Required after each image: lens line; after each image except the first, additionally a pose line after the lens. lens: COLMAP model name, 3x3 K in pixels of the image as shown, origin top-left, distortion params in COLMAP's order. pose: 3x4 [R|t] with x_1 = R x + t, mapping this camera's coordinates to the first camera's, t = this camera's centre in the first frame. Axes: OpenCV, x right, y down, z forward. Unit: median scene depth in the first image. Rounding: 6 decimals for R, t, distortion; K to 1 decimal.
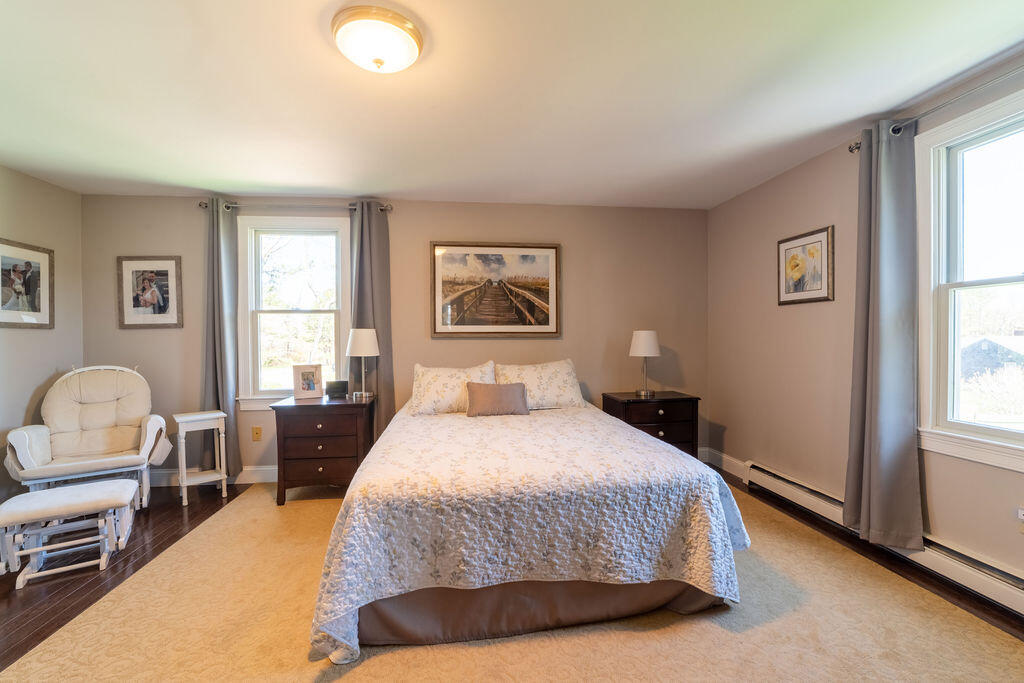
lens RADIAL K [[432.9, 0, 510.6], [0, 432.9, 344.5], [0, 0, 1]] dist [-0.038258, 0.010147]
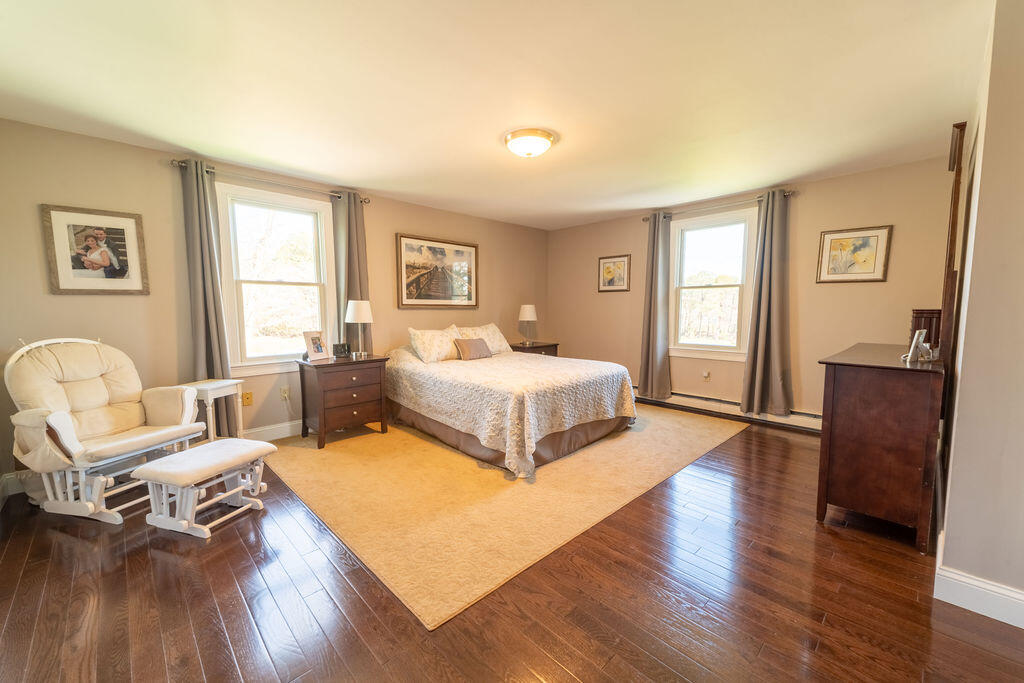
lens RADIAL K [[380.5, 0, 510.8], [0, 380.5, 343.4], [0, 0, 1]] dist [0.044604, -0.015544]
pose [[0.812904, -0.047353, 0.580470, -0.645586], [0.006308, 0.997346, 0.072527, 0.008776], [-0.582364, -0.055296, 0.811045, -0.150602]]
